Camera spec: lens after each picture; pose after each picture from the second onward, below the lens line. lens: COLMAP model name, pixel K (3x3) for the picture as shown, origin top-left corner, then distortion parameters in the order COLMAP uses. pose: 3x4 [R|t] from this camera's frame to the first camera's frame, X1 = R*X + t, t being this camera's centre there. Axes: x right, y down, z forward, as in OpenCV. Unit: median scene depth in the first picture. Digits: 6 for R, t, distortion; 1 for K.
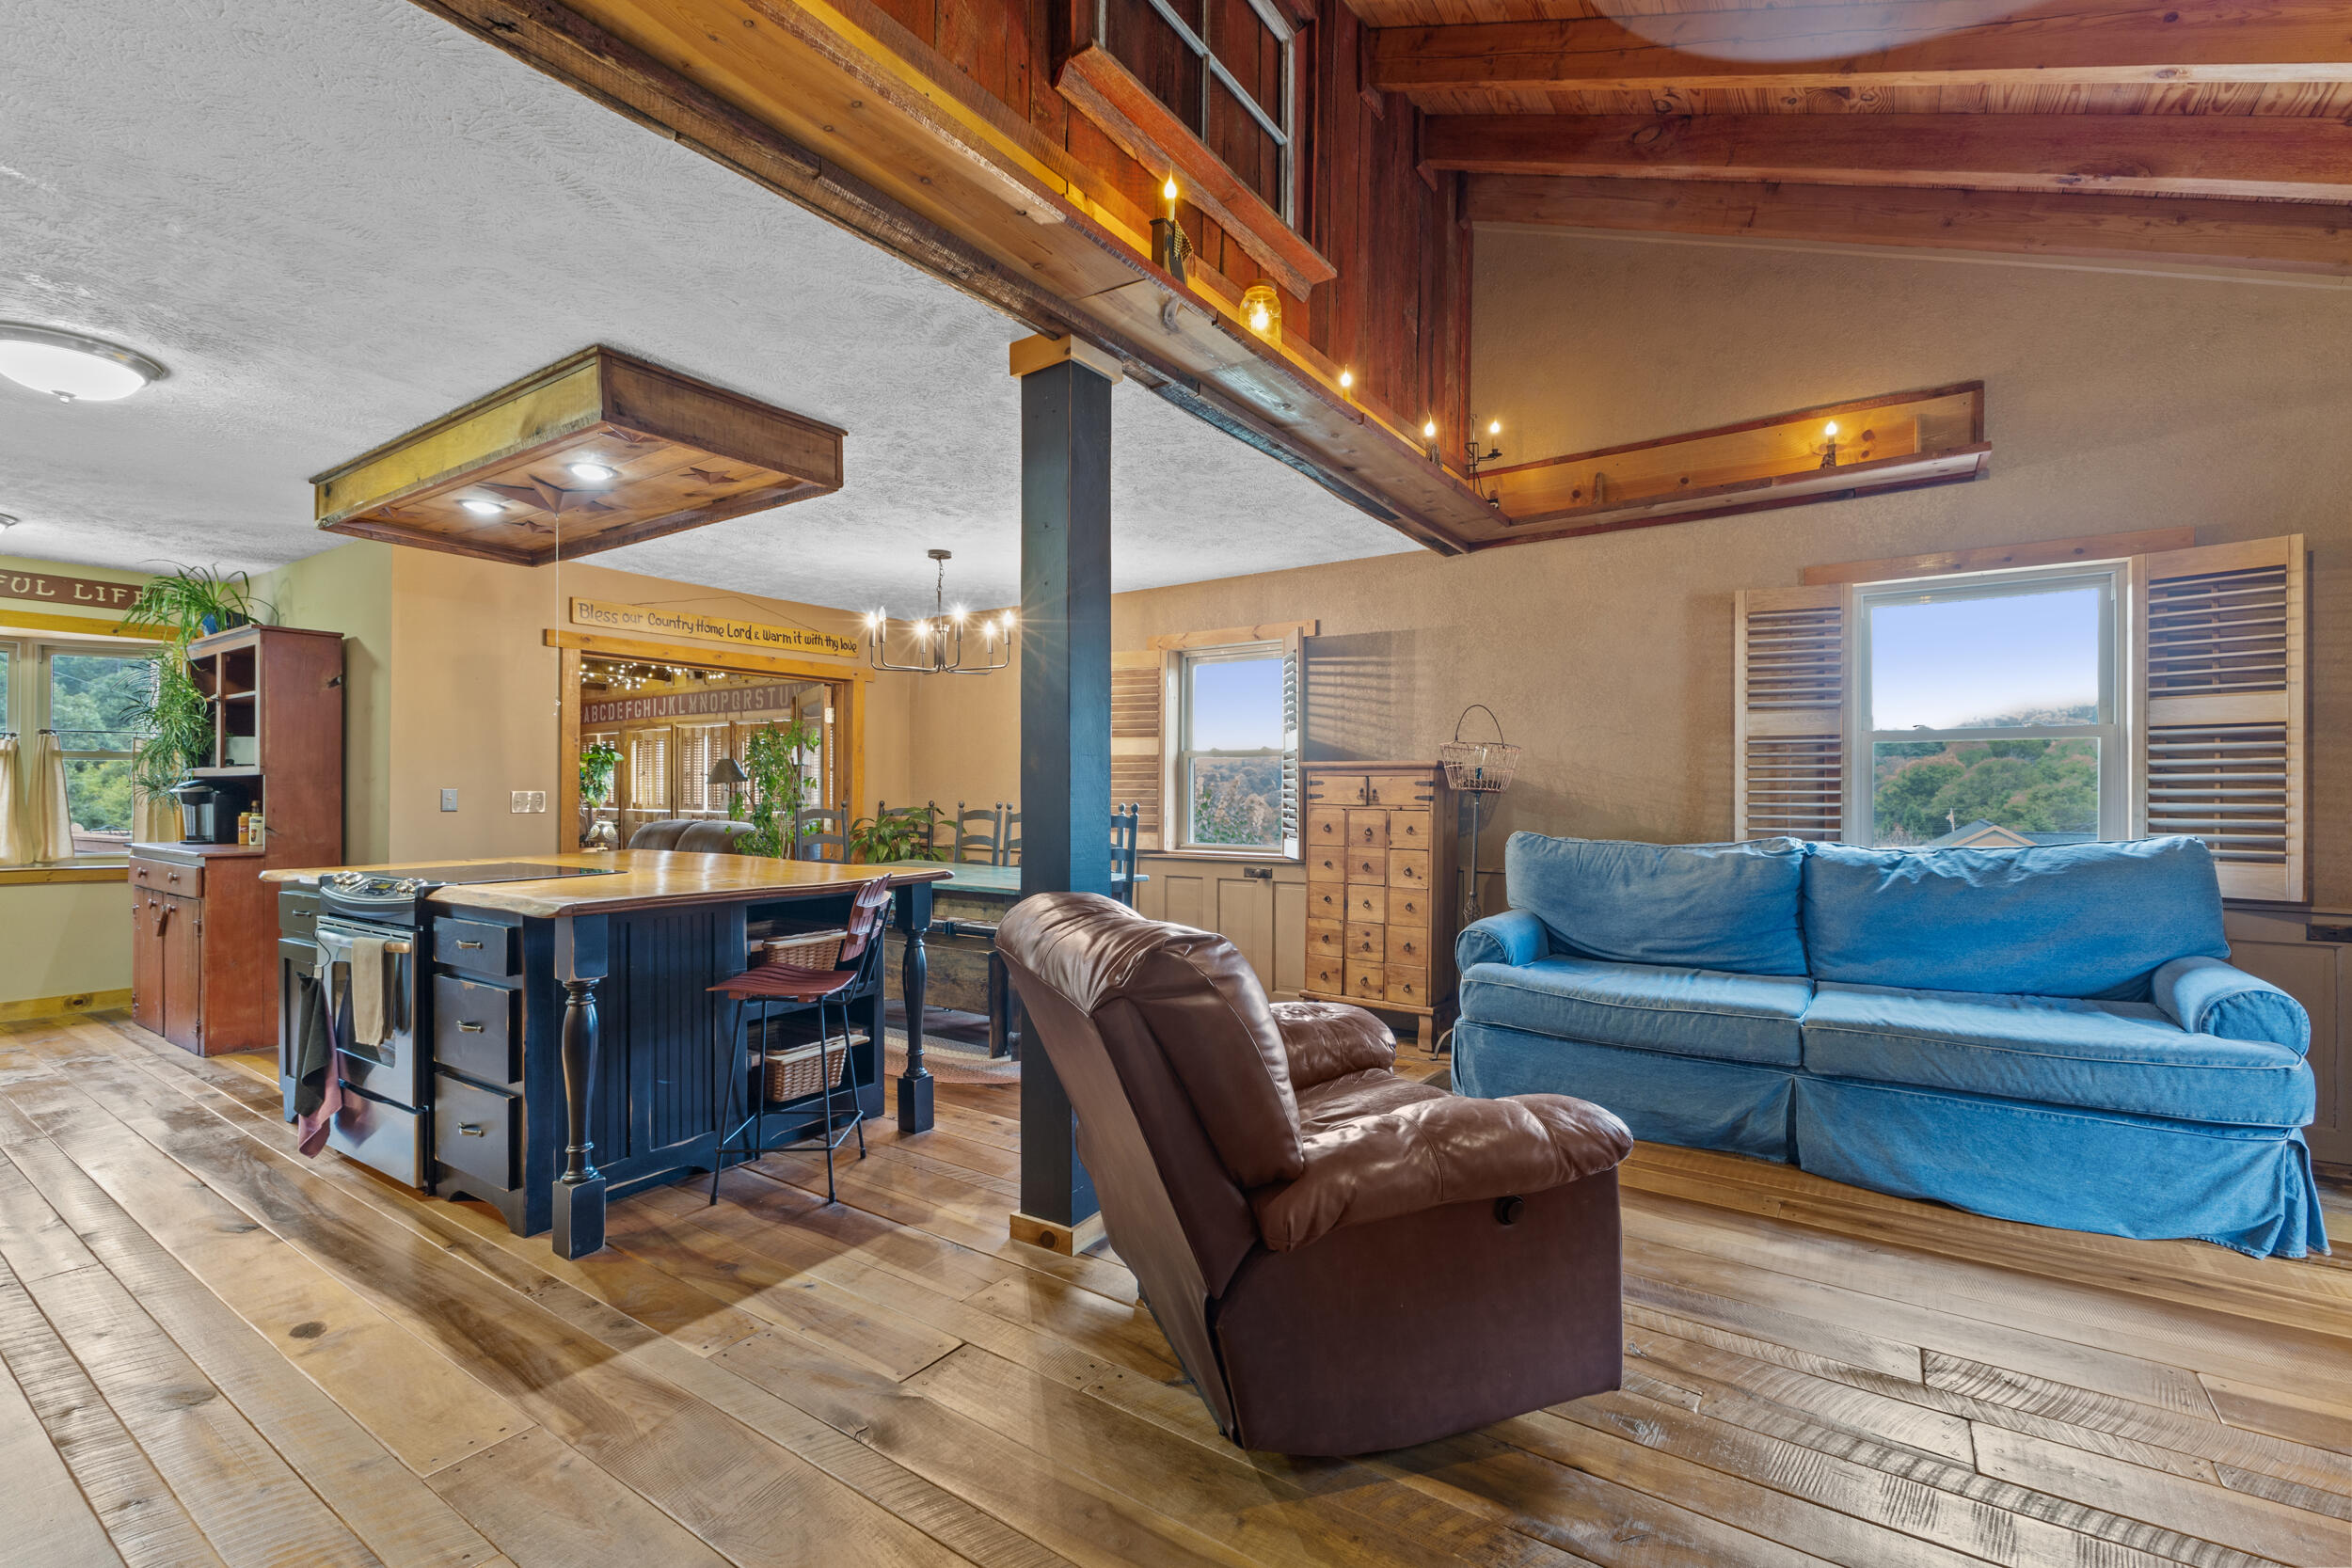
lens RADIAL K [[1019.0, 0, 1179.2], [0, 1019.0, 789.2], [0, 0, 1]] dist [0.008836, -0.001307]
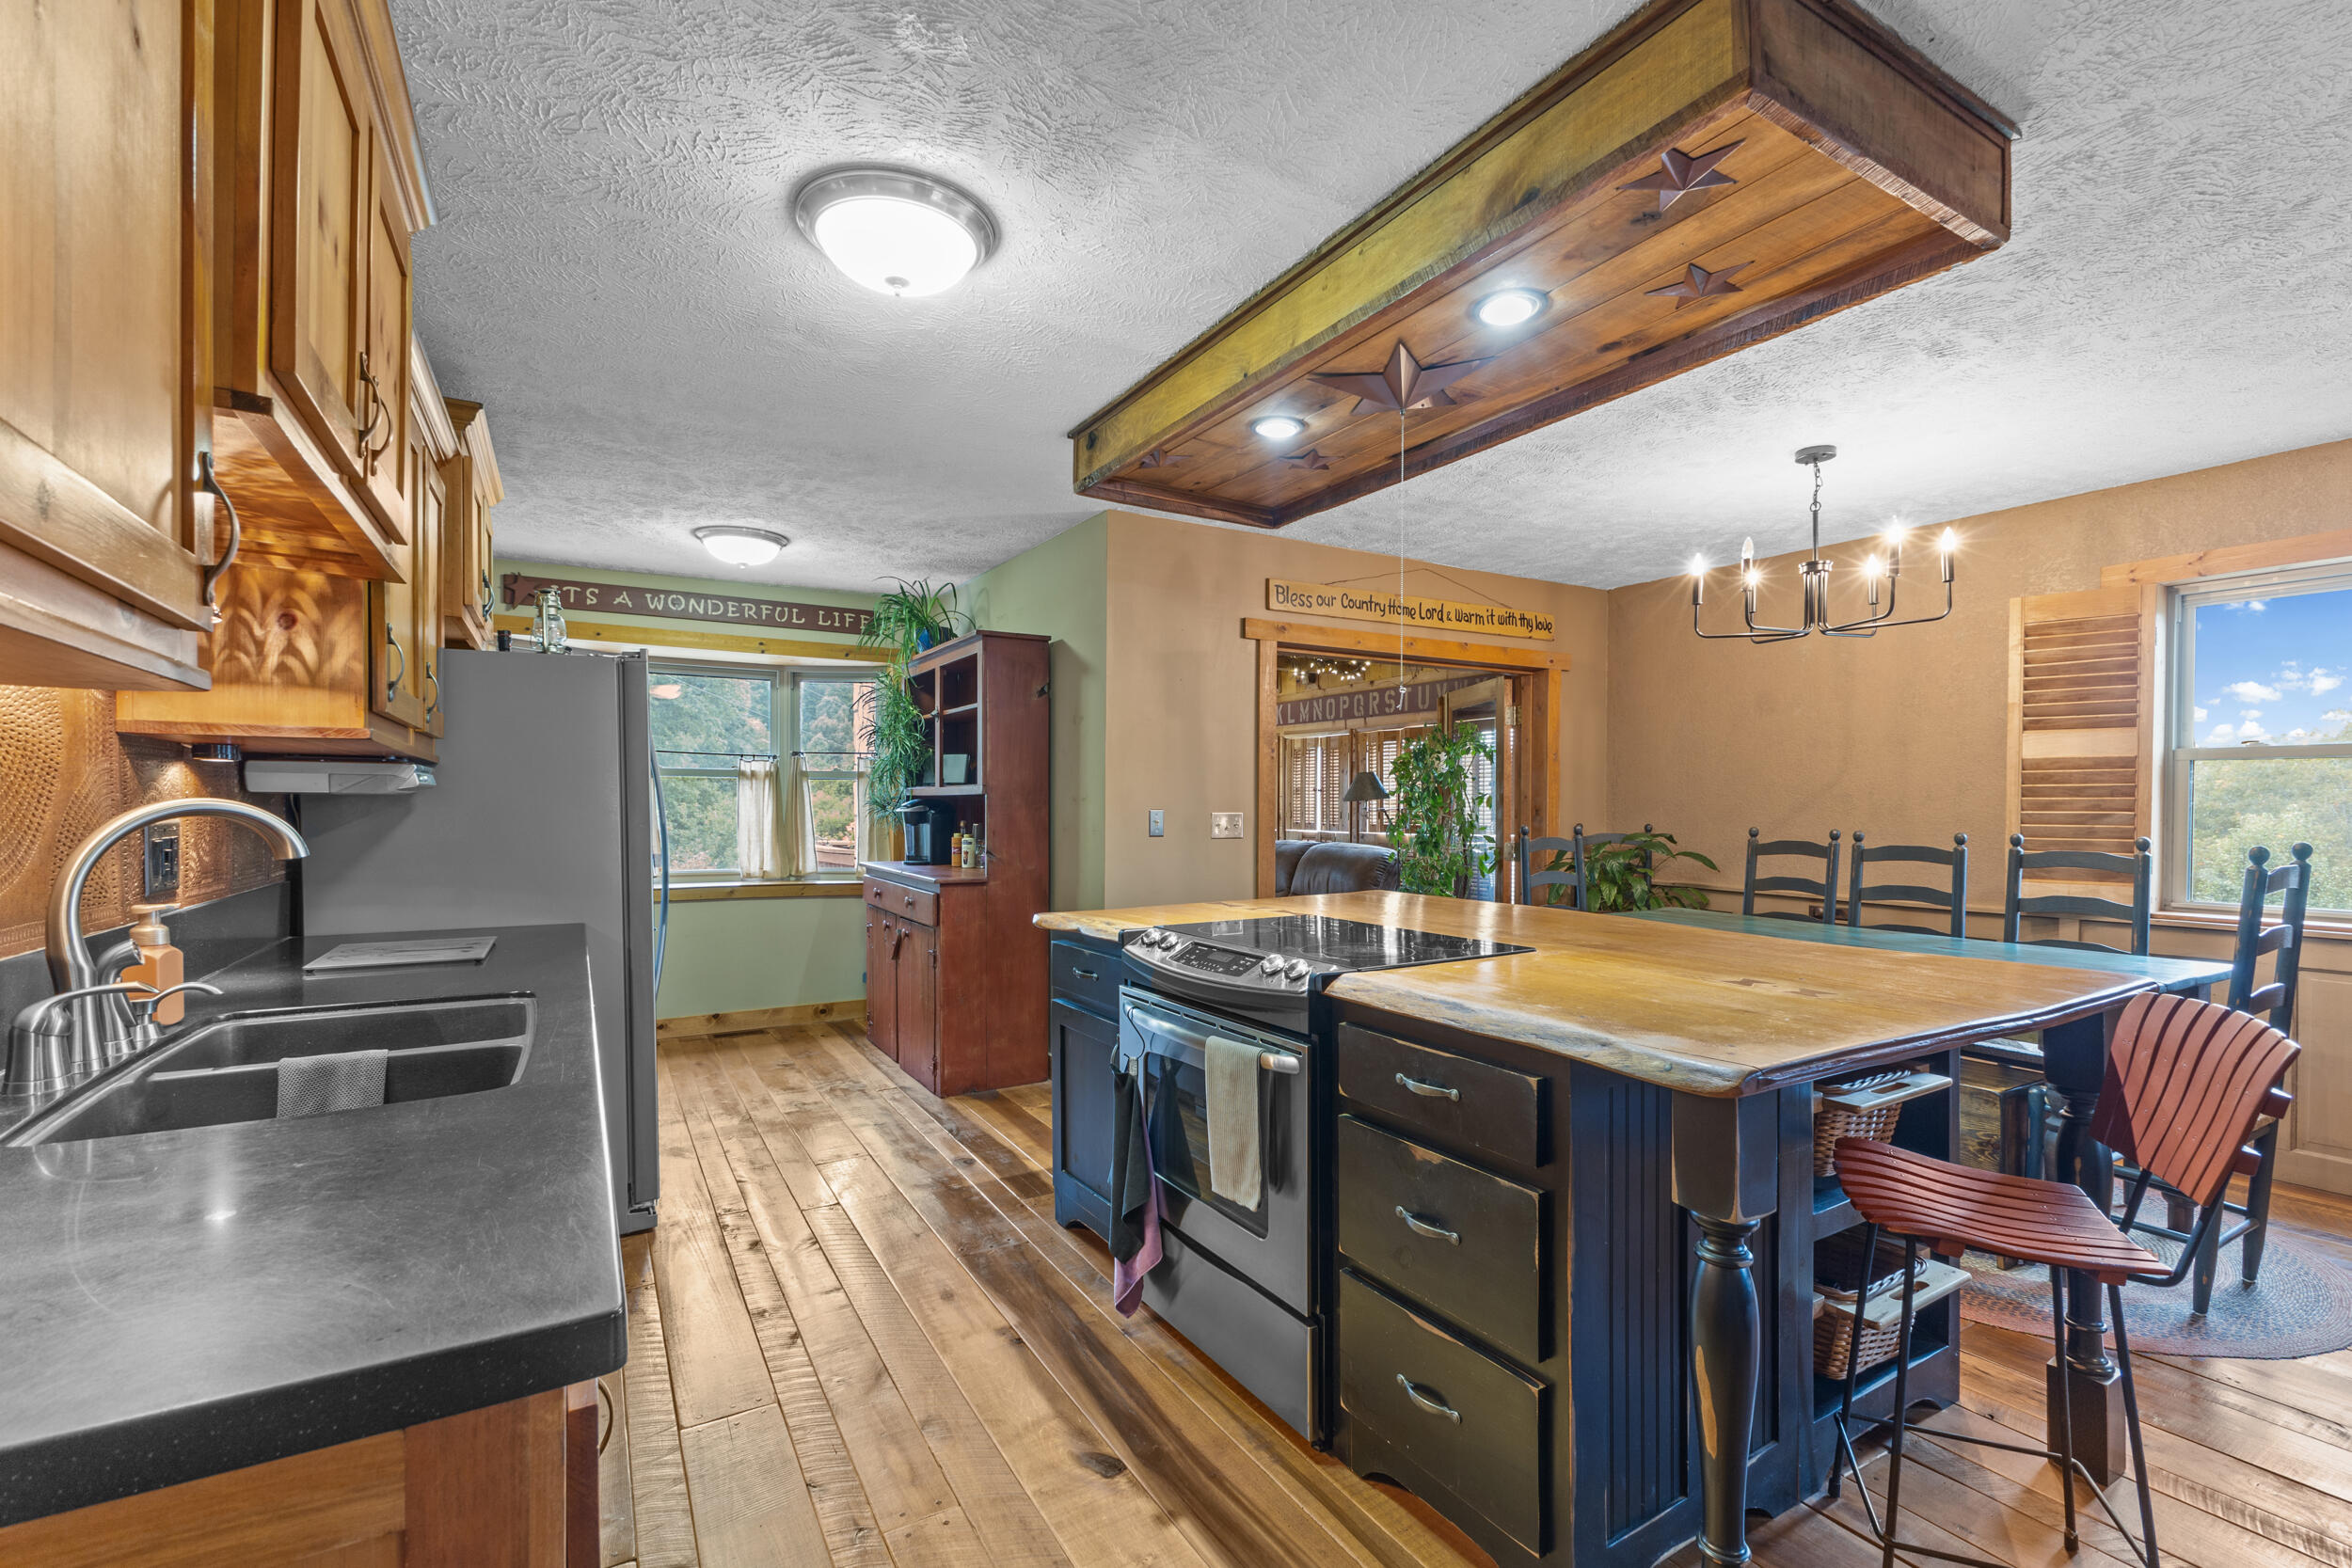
lens RADIAL K [[1027.2, 0, 1184.8], [0, 1027.2, 818.6], [0, 0, 1]] dist [0.007923, -0.000399]
pose [[0.905777, 0.007479, -0.423688, -0.350587], [-0.000680, 0.999869, 0.016196, -0.007681], [0.423754, -0.014382, 0.905663, 0.248919]]
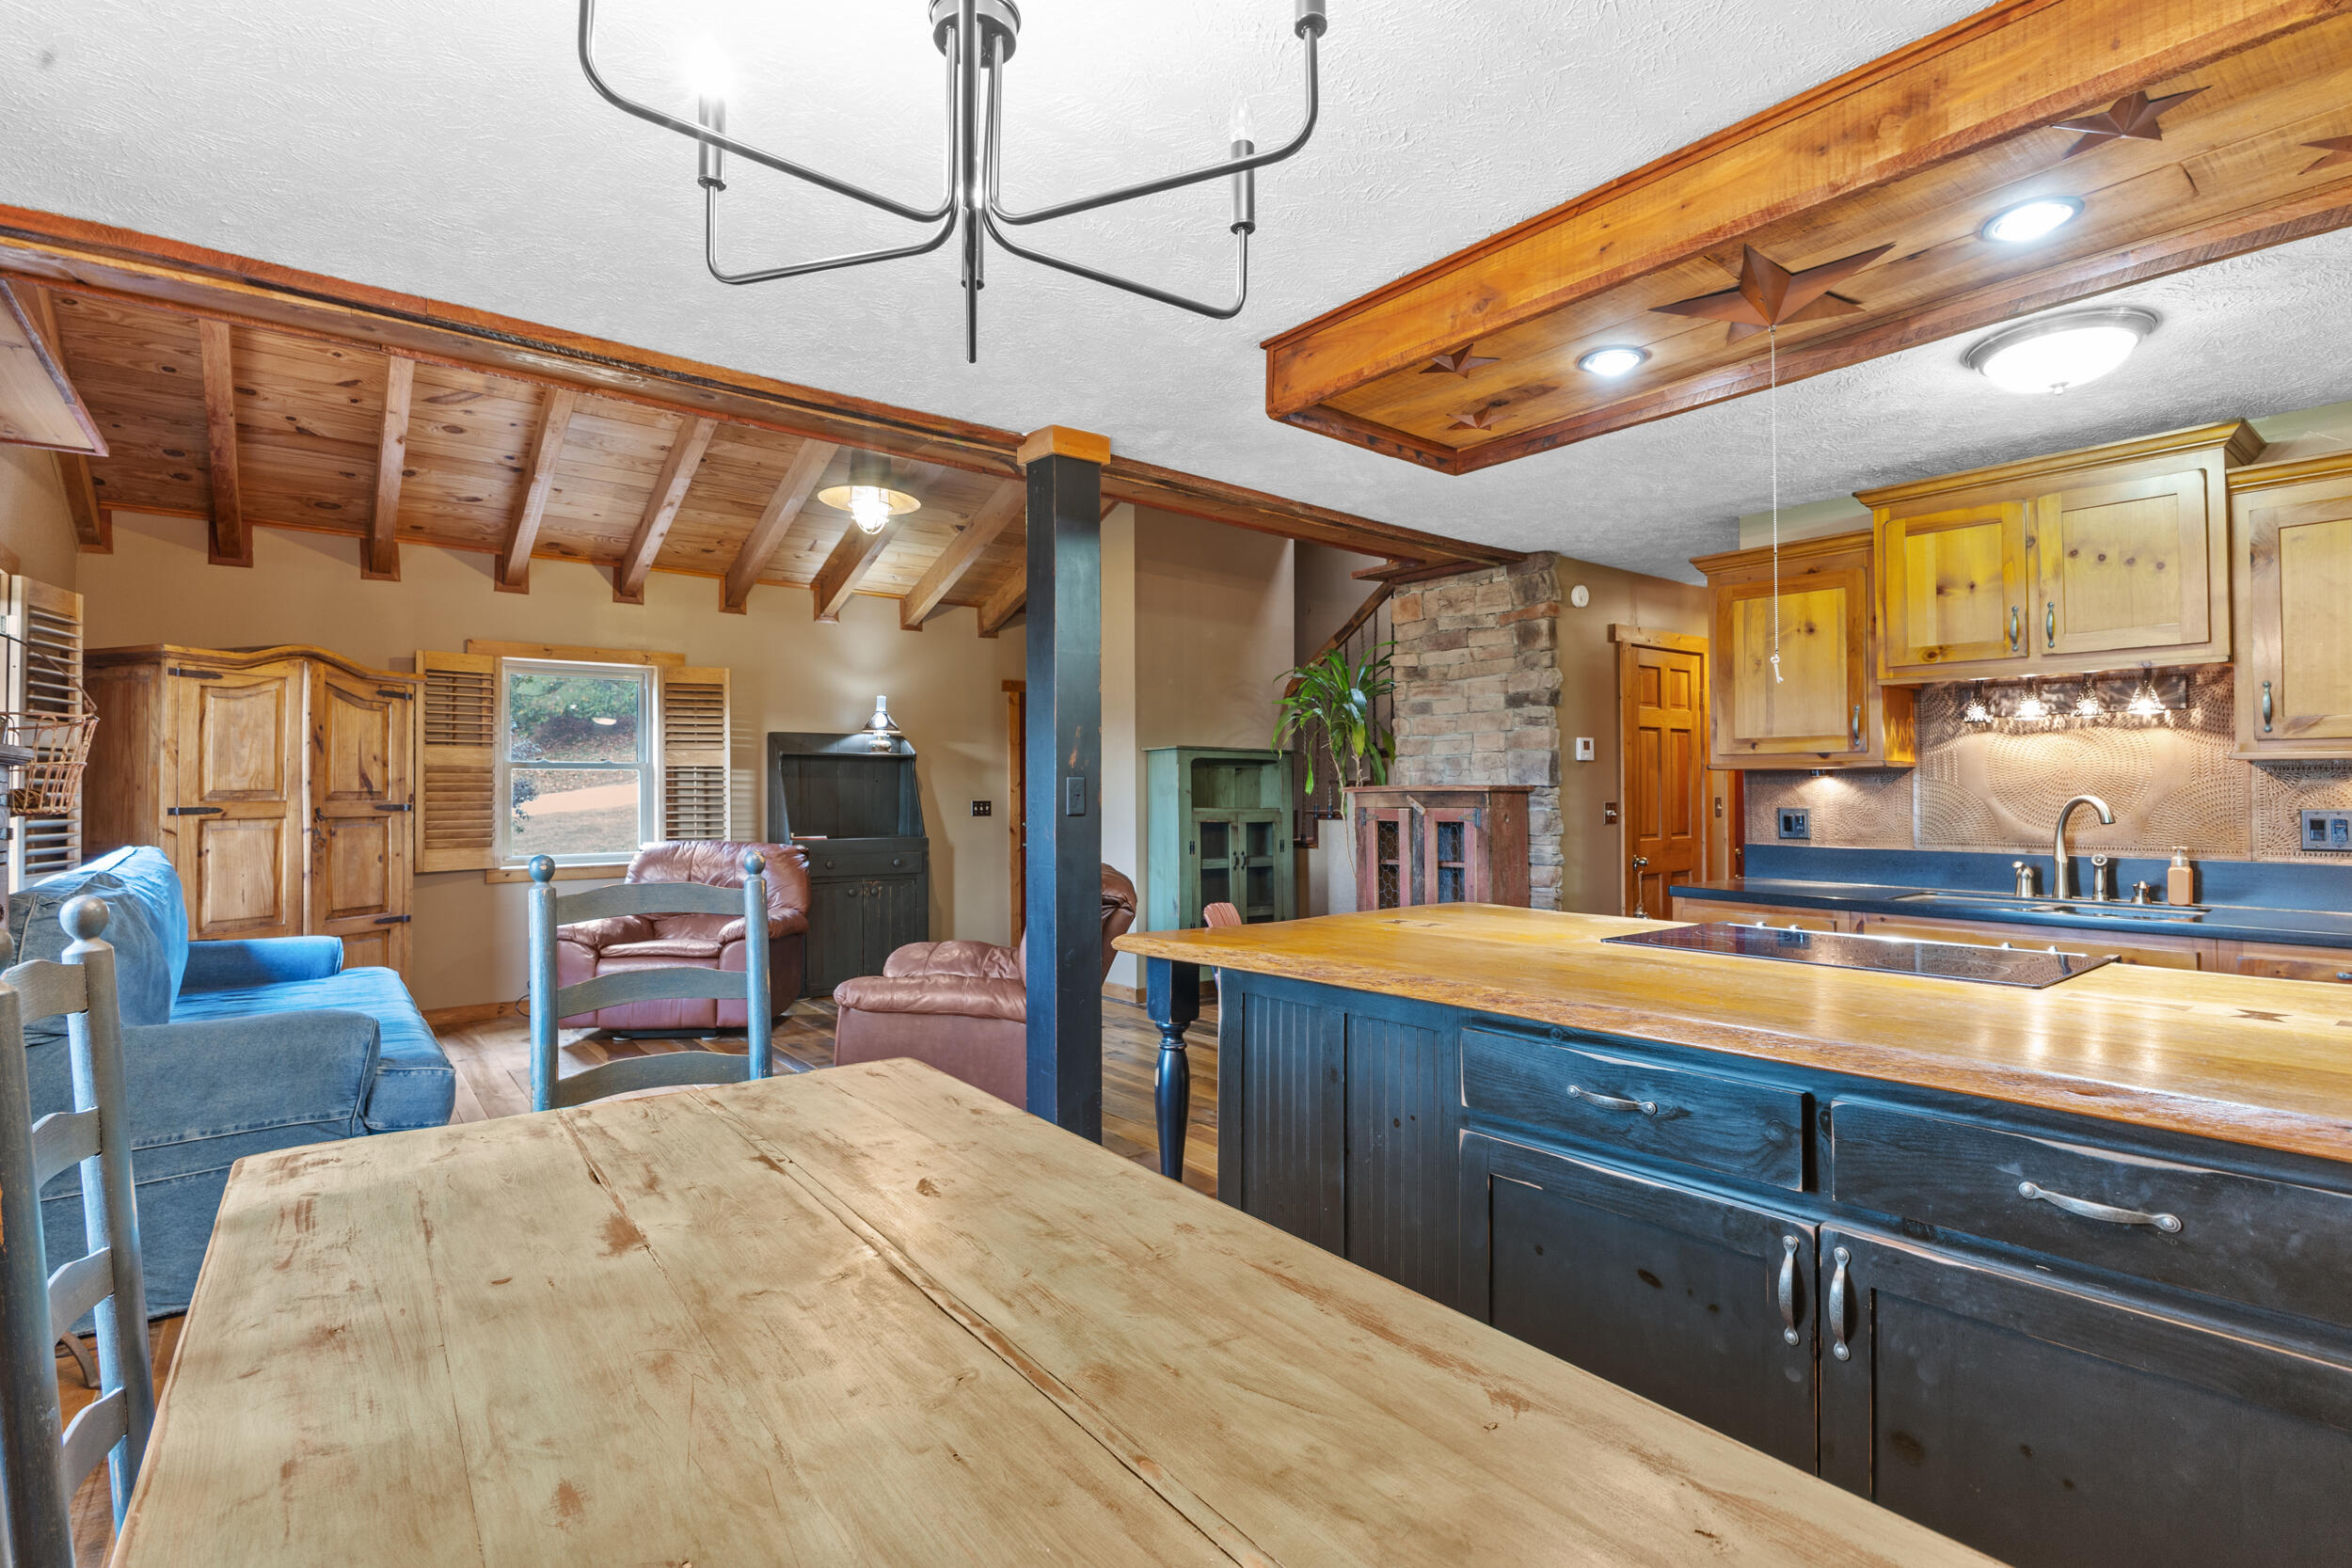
lens RADIAL K [[1108.3, 0, 1187.3], [0, 1108.3, 784.1], [0, 0, 1]] dist [-0.012272, -0.000179]
pose [[-0.958069, 0.001607, 0.286532, -0.368739], [-0.002075, 0.999919, -0.012545, -0.005807], [-0.286529, -0.012614, -0.957989, 1.310405]]
